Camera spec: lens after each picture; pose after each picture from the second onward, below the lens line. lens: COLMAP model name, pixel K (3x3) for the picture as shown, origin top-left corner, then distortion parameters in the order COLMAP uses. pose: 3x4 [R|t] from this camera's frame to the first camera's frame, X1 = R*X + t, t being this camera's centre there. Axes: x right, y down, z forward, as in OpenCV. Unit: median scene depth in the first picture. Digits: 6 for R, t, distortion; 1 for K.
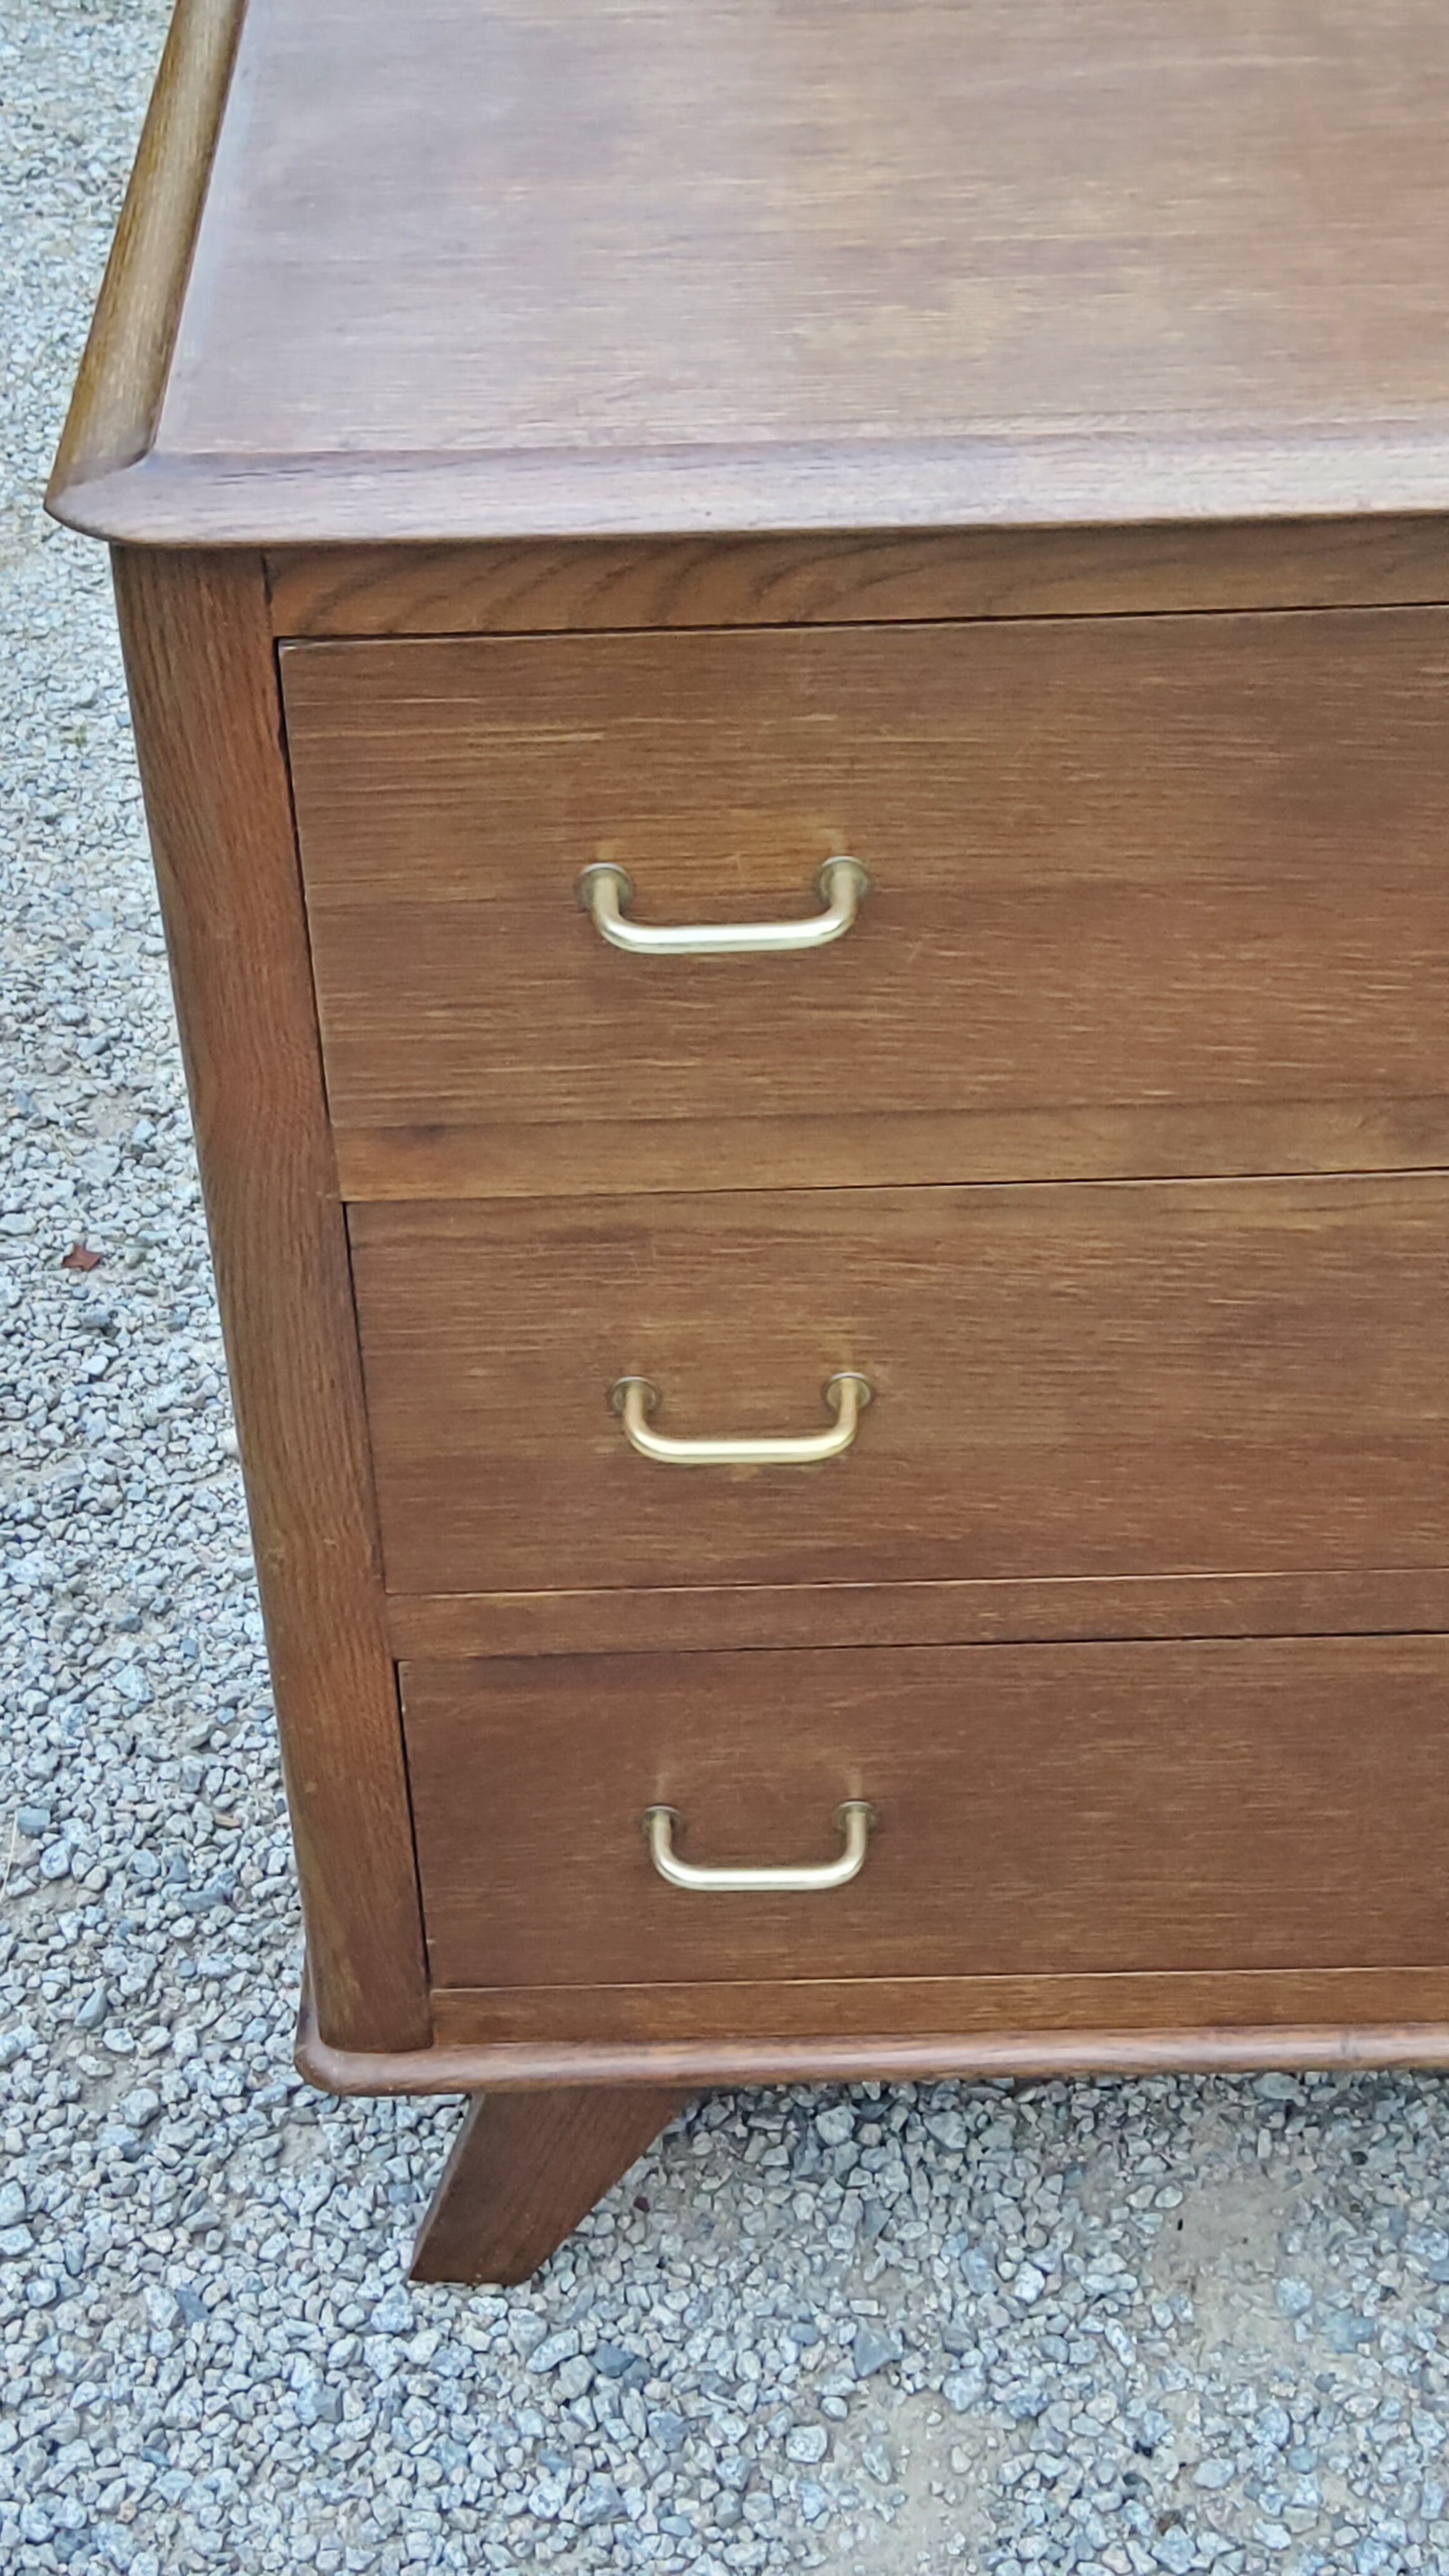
lens RADIAL K [[3853.7, 0, 747.0], [0, 3853.7, 1280.4], [0, 0, 1]] dist [0.106596, 0.000000]
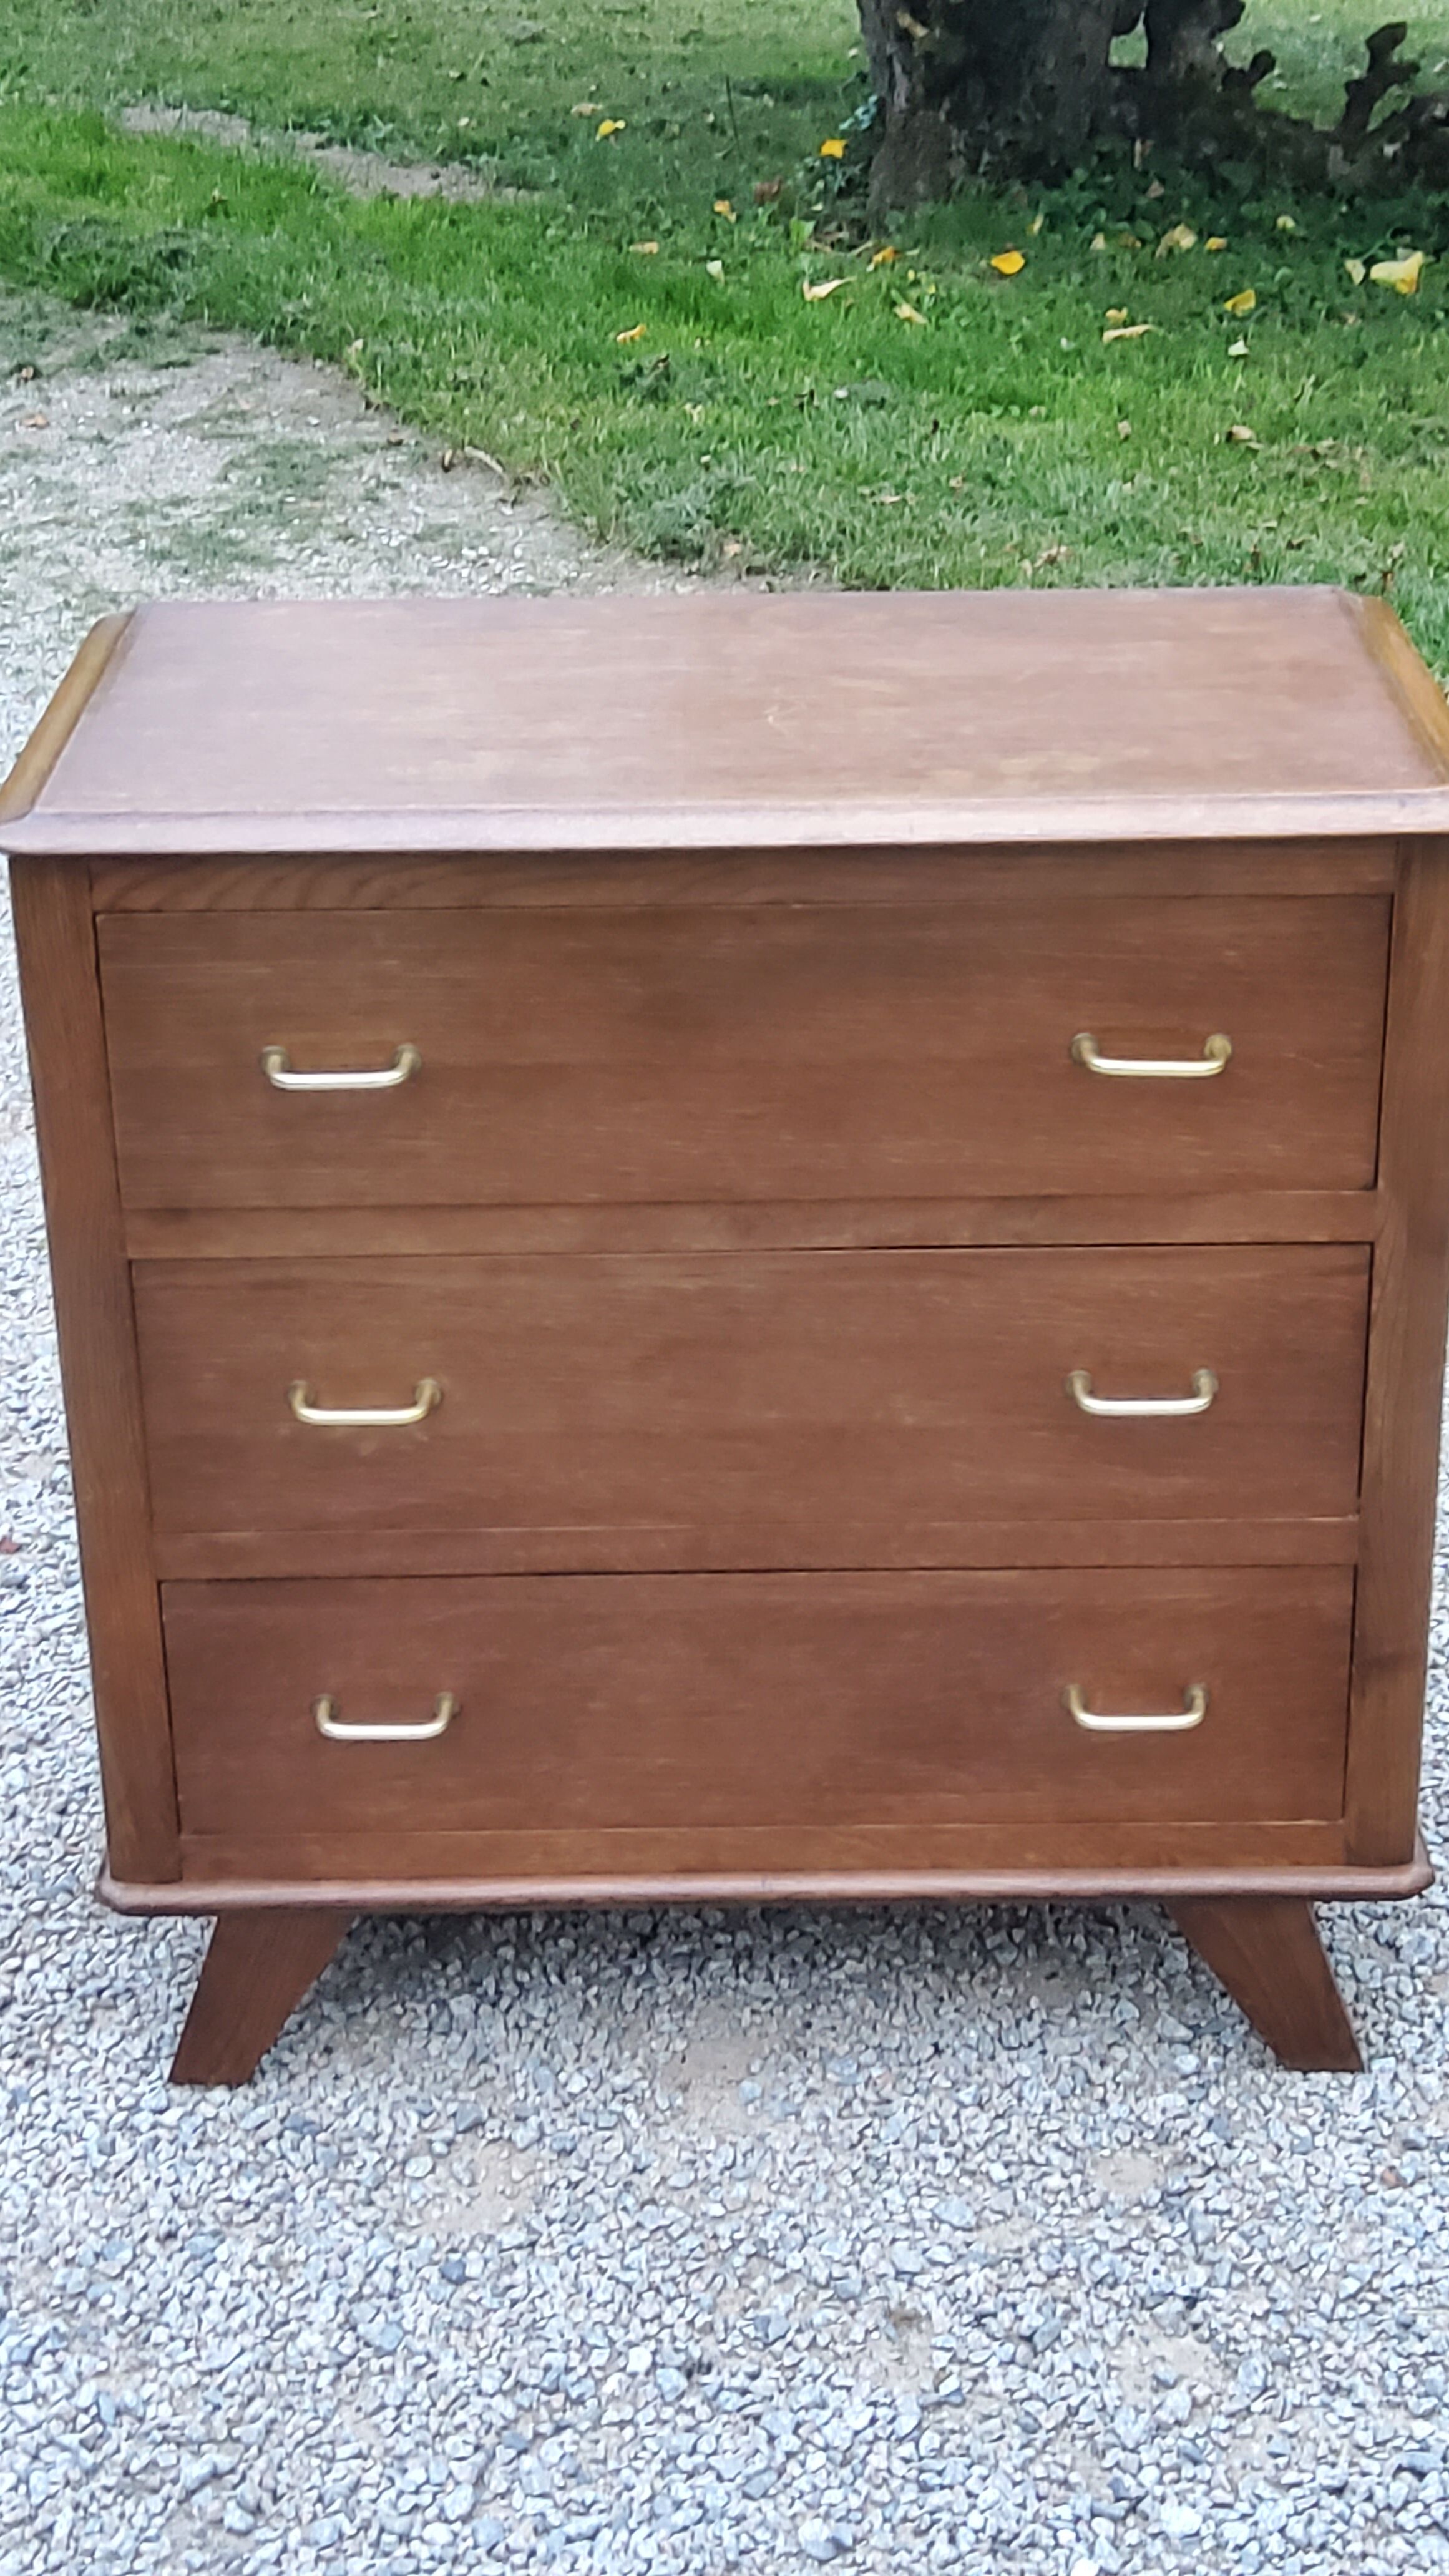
lens RADIAL K [[3853.7, 0, 742.6], [0, 3853.7, 1282.9], [0, 0, 1]] dist [0.106596, 0.000000]
pose [[0.999854, 0.013587, -0.010330, 0.149605], [-0.015657, 0.971085, -0.238220, 0.315665], [0.006794, 0.238347, 0.971156, -0.541217]]
